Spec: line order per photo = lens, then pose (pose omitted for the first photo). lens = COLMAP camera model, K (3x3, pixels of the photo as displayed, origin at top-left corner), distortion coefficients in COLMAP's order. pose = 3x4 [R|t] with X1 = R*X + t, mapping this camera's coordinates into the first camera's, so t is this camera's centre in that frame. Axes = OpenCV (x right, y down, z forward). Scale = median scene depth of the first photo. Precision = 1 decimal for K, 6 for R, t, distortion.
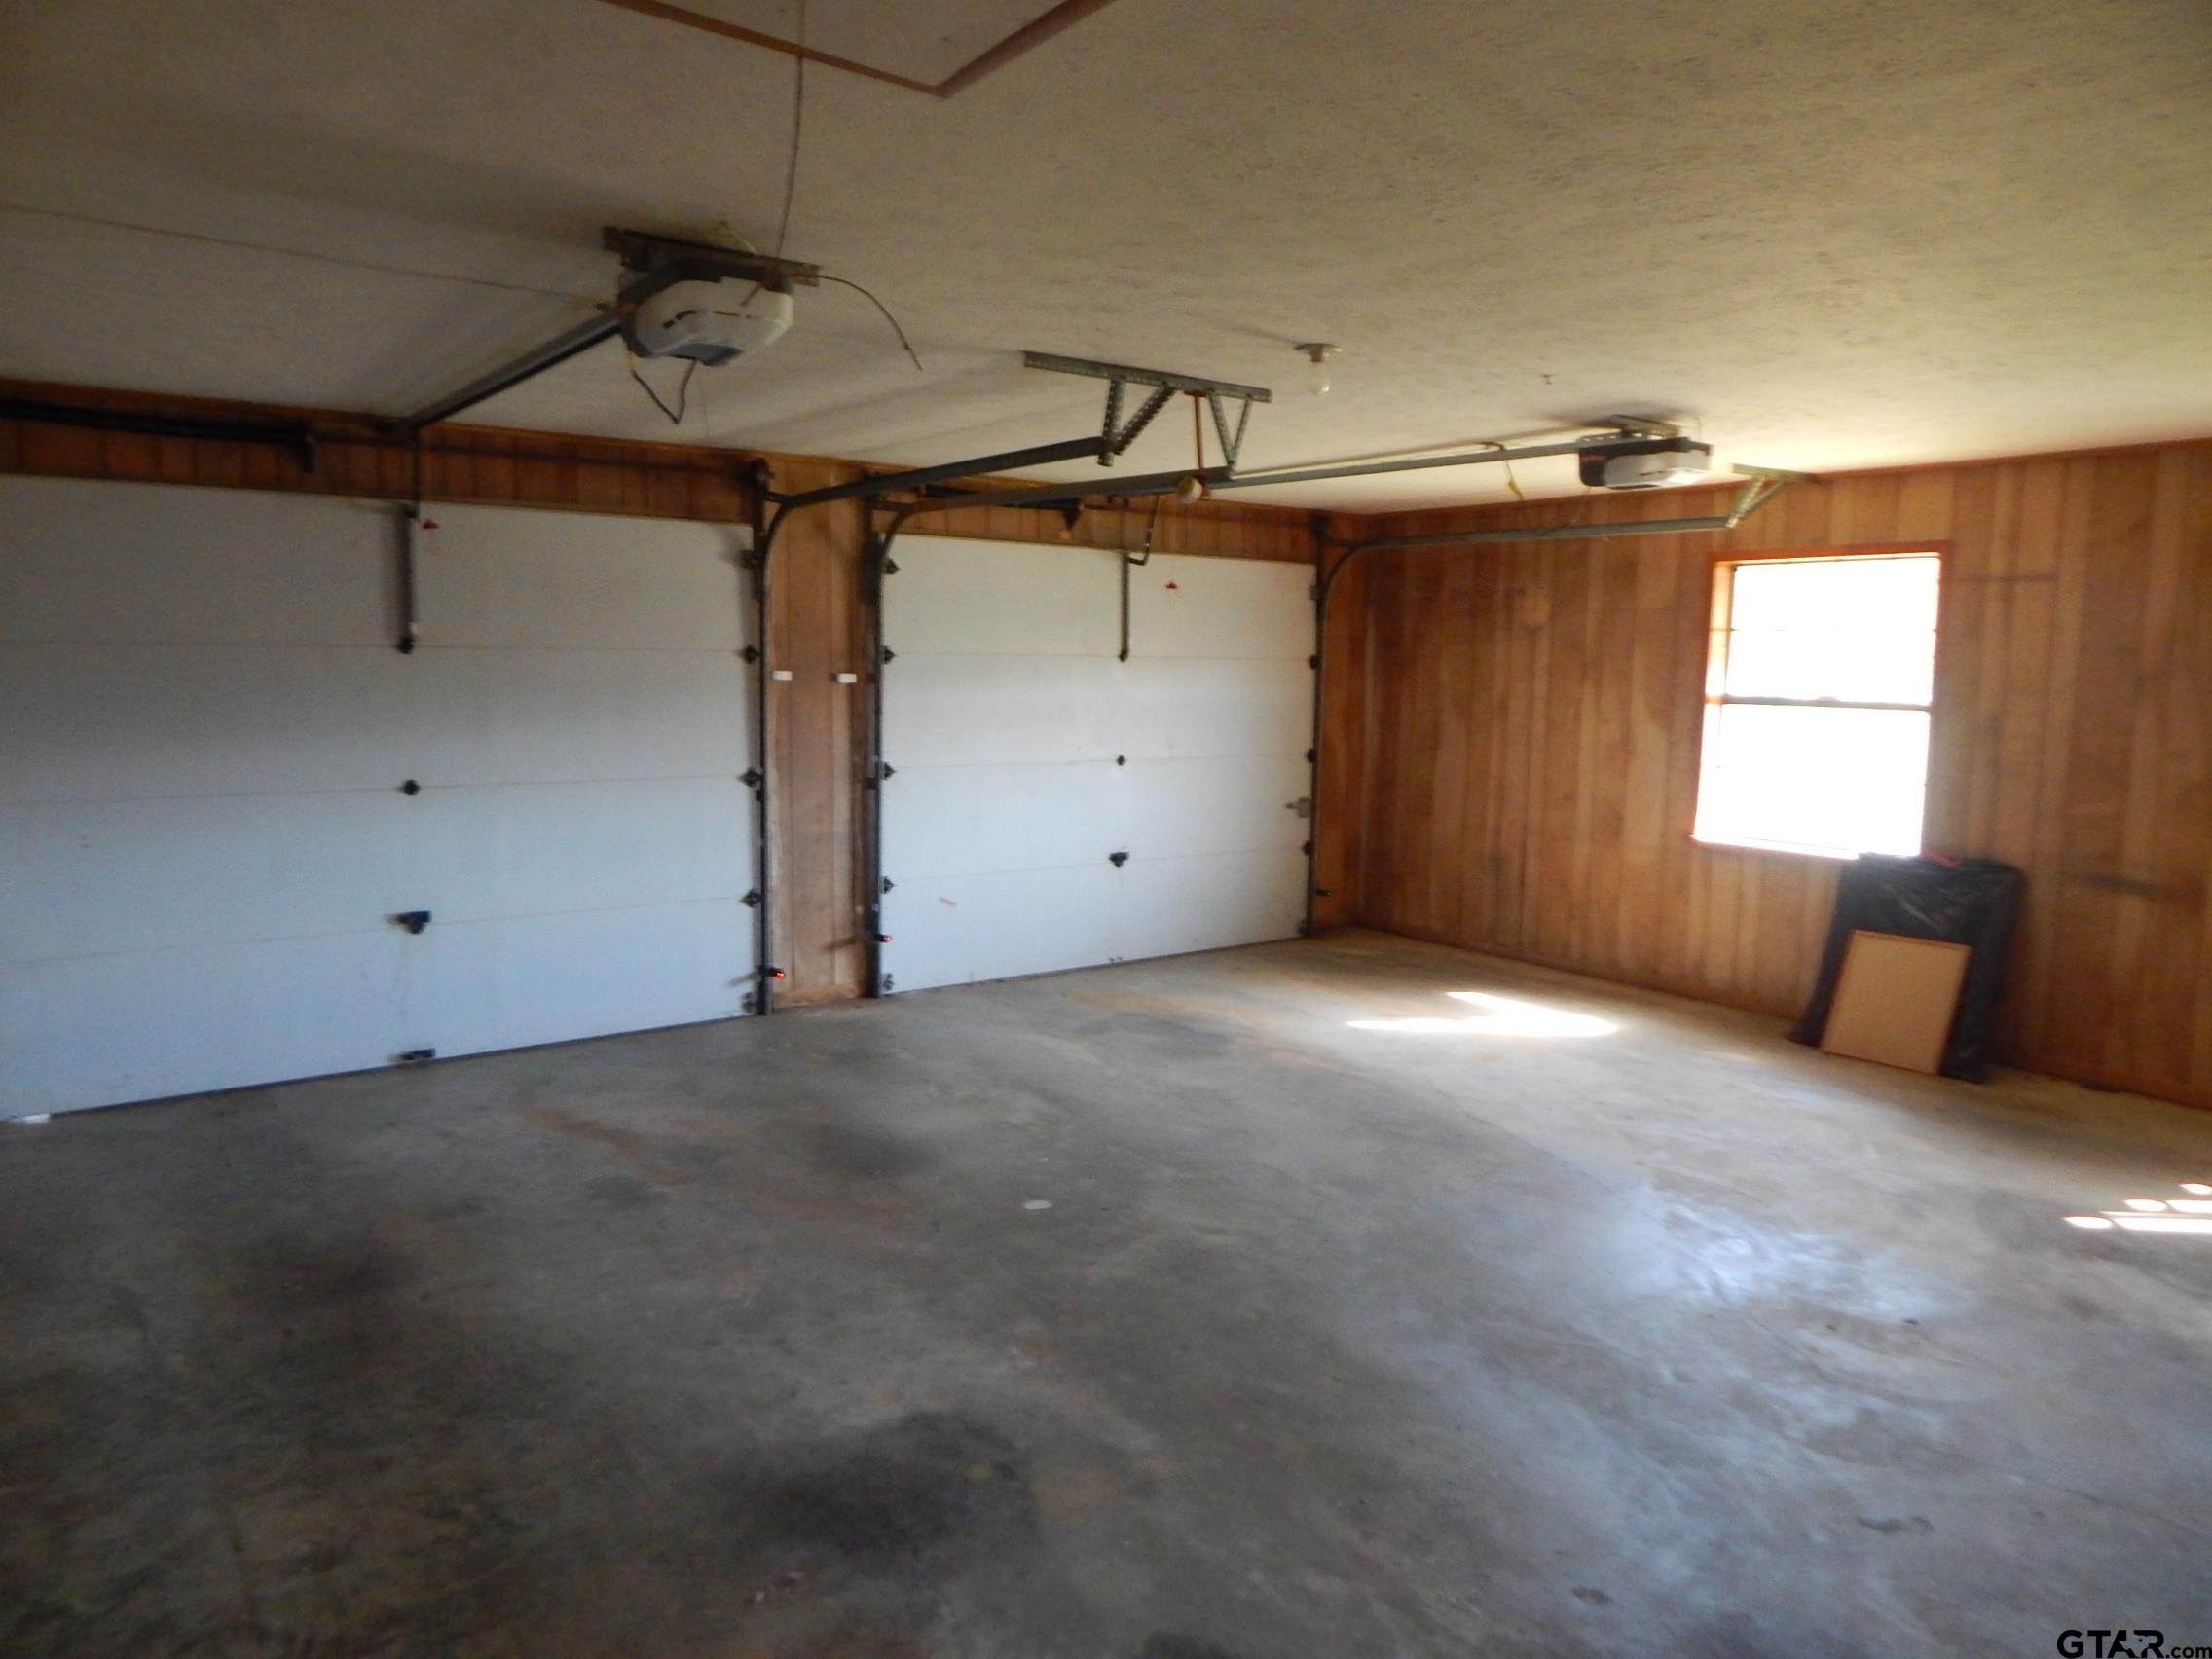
lens RADIAL K [[1438.7, 0, 1120.1], [0, 1438.7, 827.8], [0, 0, 1]] dist [-0.002035, -0.004202]
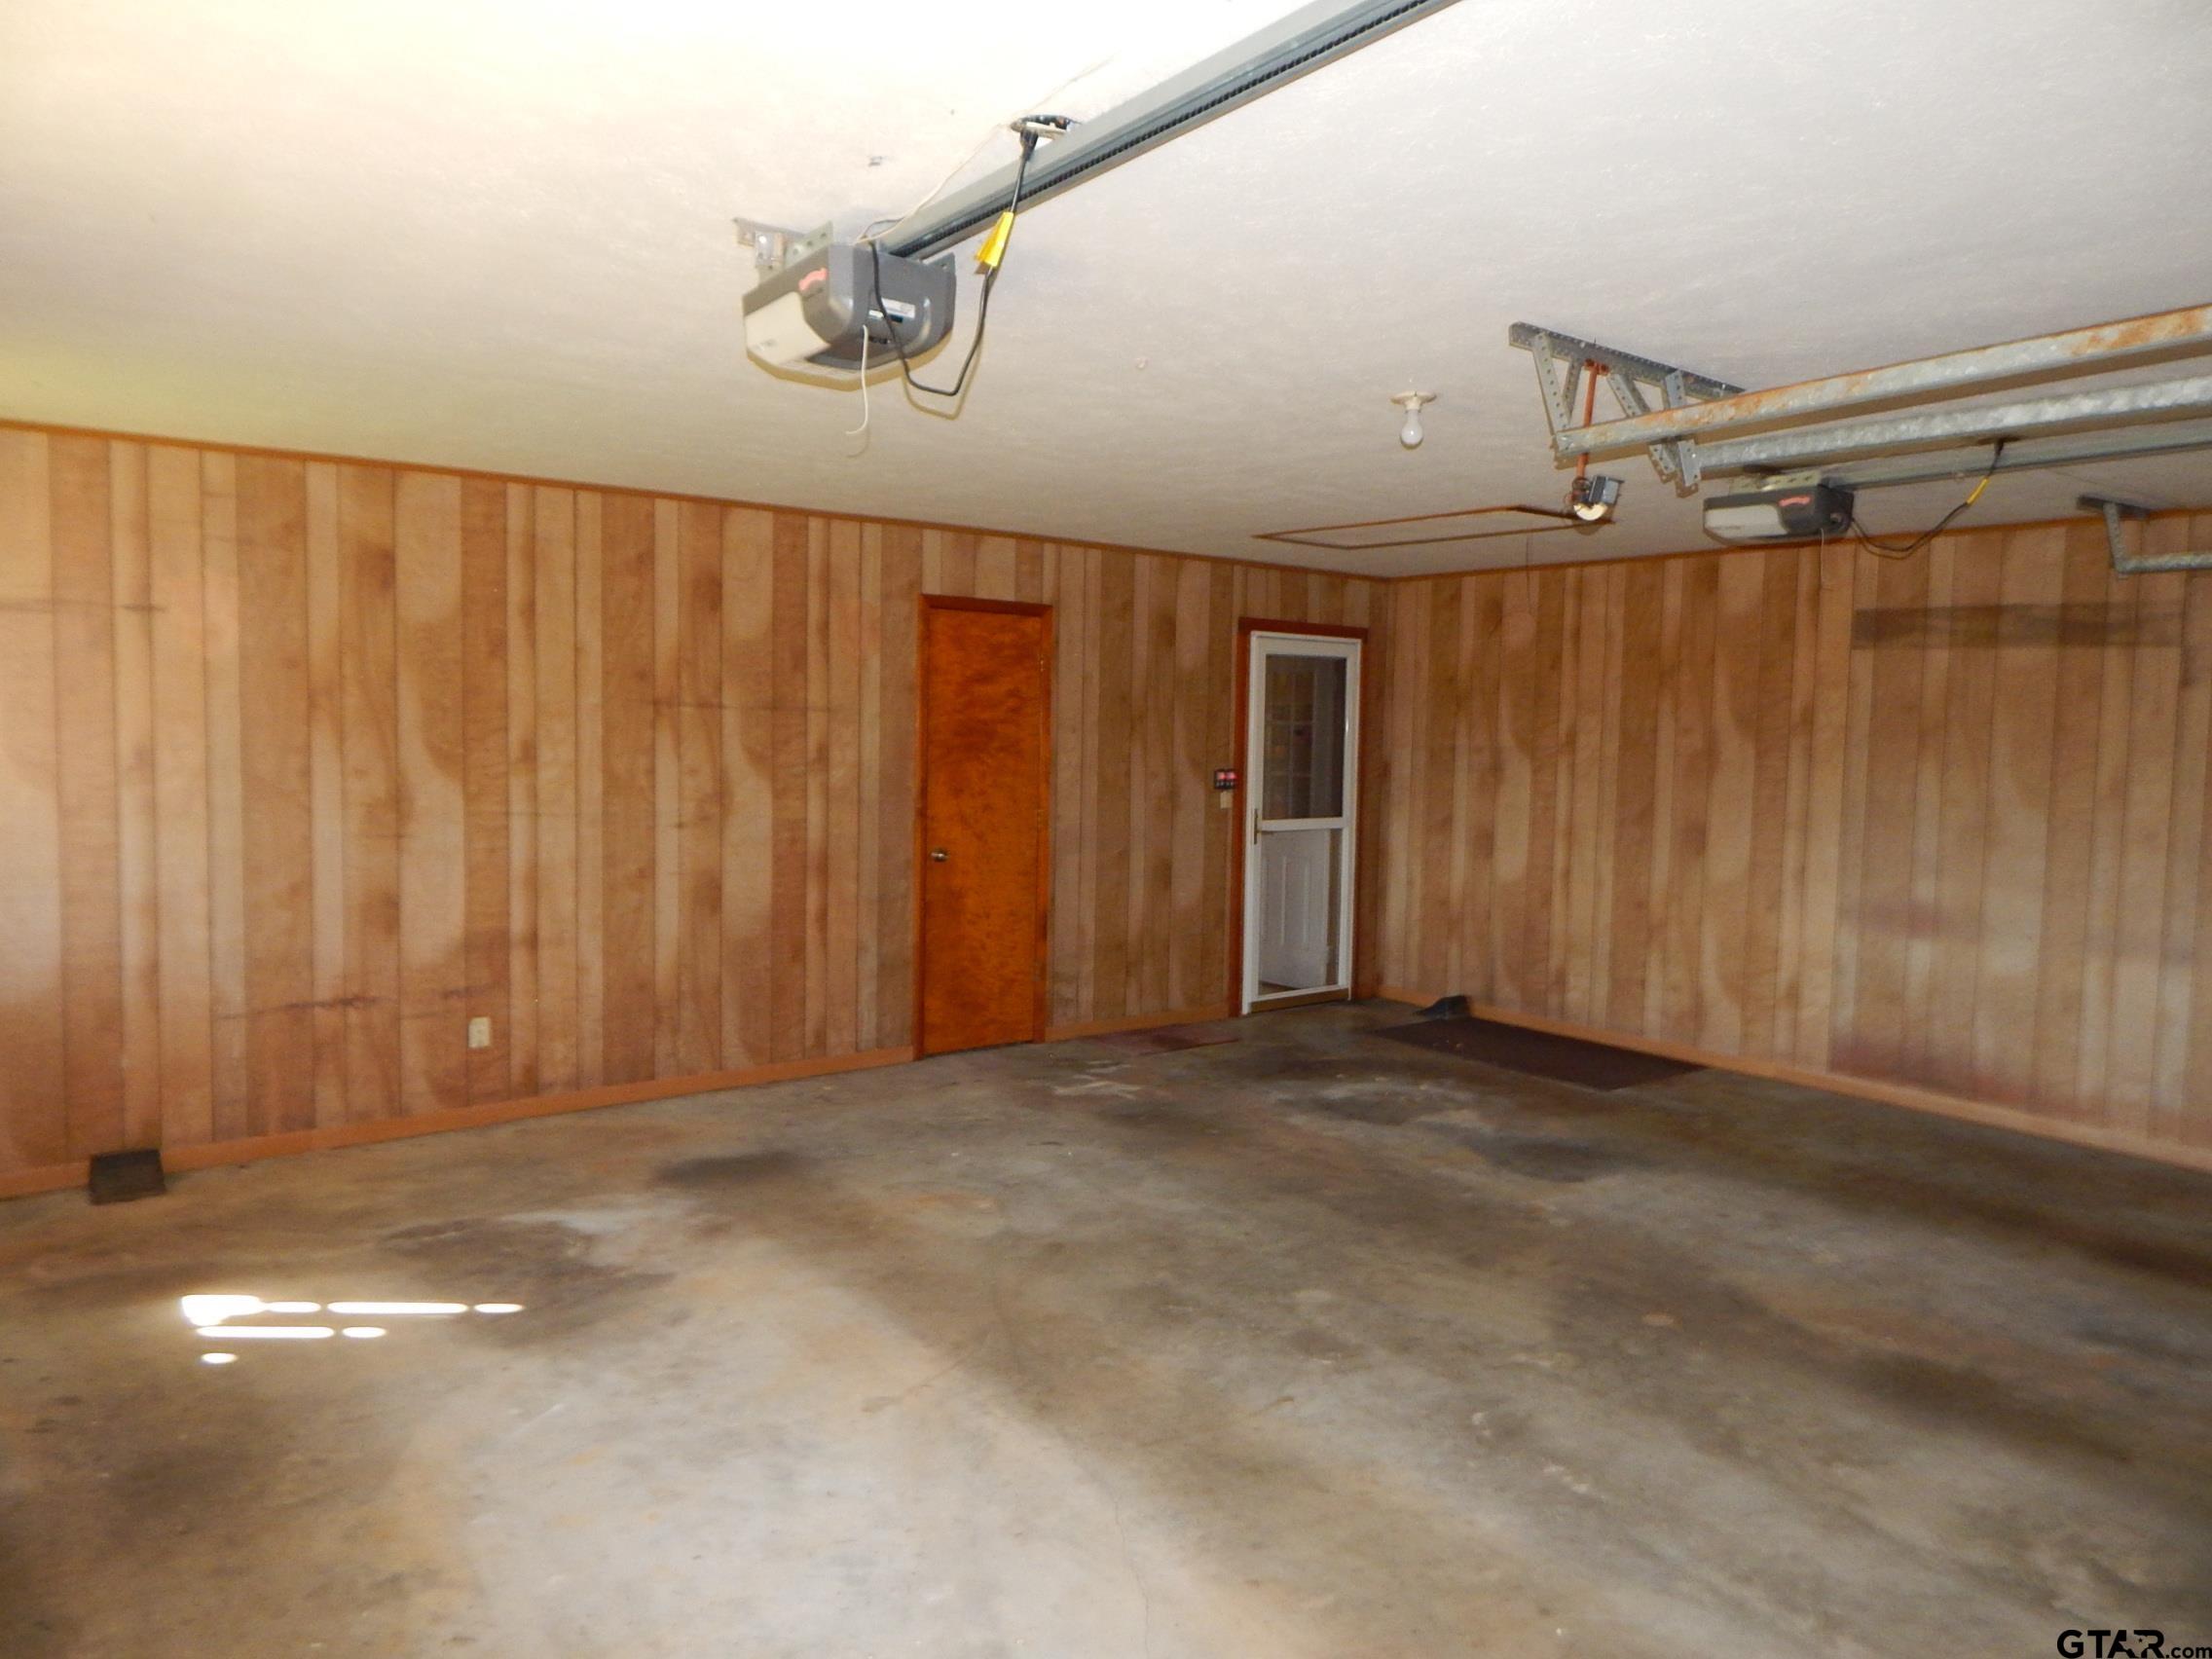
lens RADIAL K [[1438.7, 0, 1120.1], [0, 1438.7, 827.8], [0, 0, 1]] dist [-0.002035, -0.004202]
pose [[-0.998951, -0.038692, -0.024488, 0.340341], [-0.042652, 0.980826, 0.190163, -0.219438], [0.016660, 0.191008, -0.981447, 1.936067]]
